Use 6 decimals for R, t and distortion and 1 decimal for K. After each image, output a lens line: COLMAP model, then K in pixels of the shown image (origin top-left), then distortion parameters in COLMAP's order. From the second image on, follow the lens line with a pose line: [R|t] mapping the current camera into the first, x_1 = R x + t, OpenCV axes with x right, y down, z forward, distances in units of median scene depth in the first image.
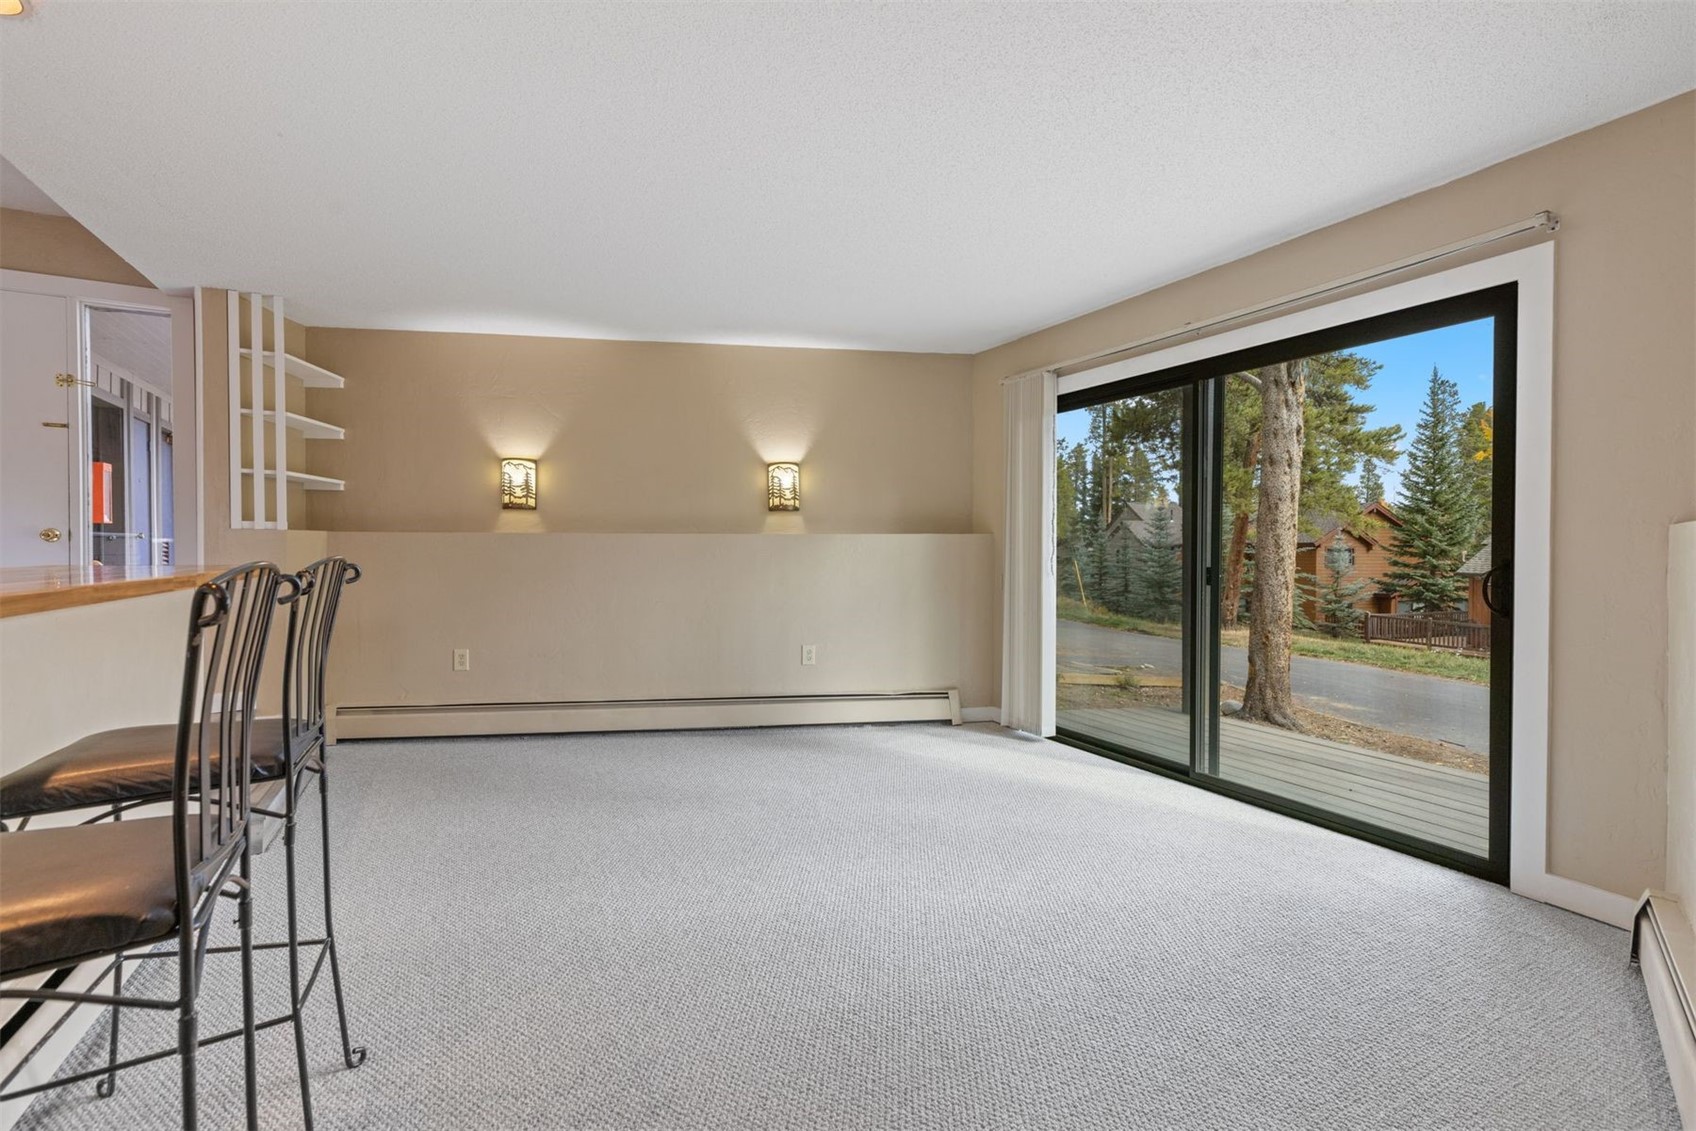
lens RADIAL K [[756.3, 0, 850.0], [0, 756.3, 554.8], [0, 0, 1]] dist [0.005912, -0.000218]
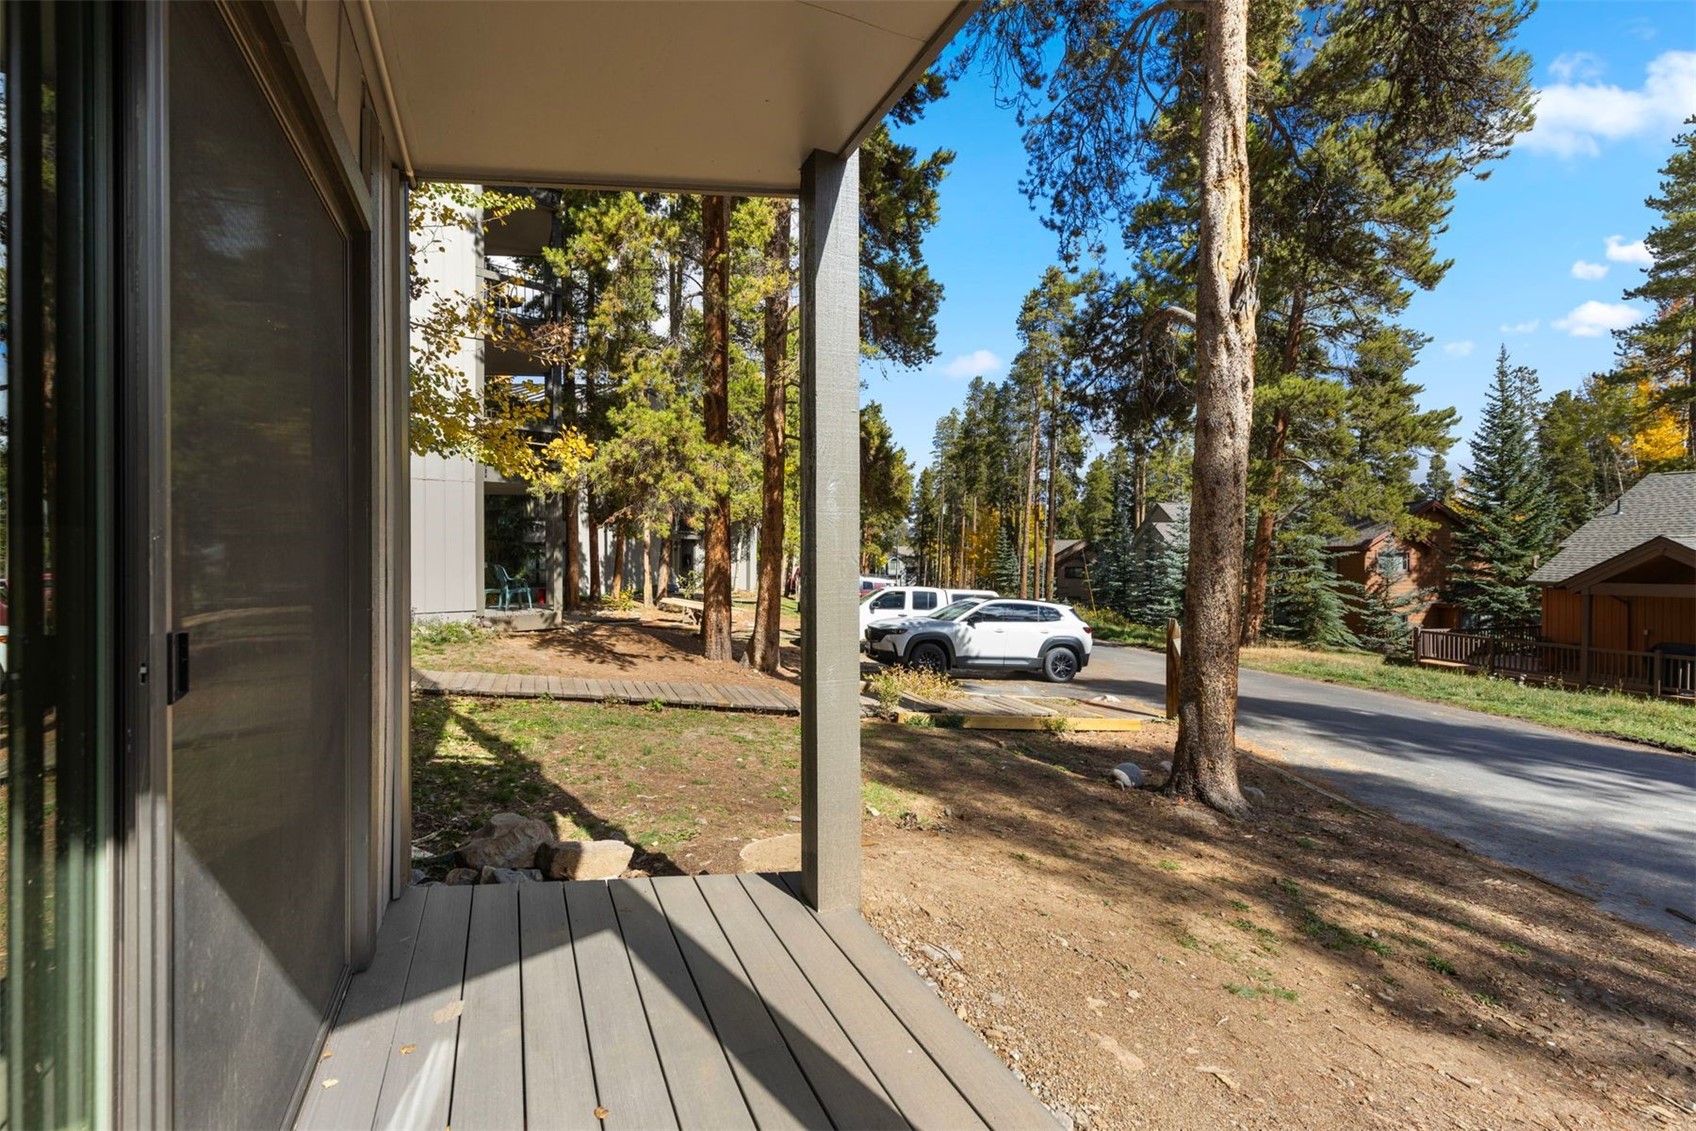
lens RADIAL K [[756.3, 0, 850.0], [0, 756.3, 554.8], [0, 0, 1]] dist [0.005912, -0.000218]
pose [[0.997806, -0.001596, -0.066187, 0.085777], [0.001173, 0.999979, -0.006431, -0.001004], [0.066196, 0.006339, 0.997786, 0.088137]]
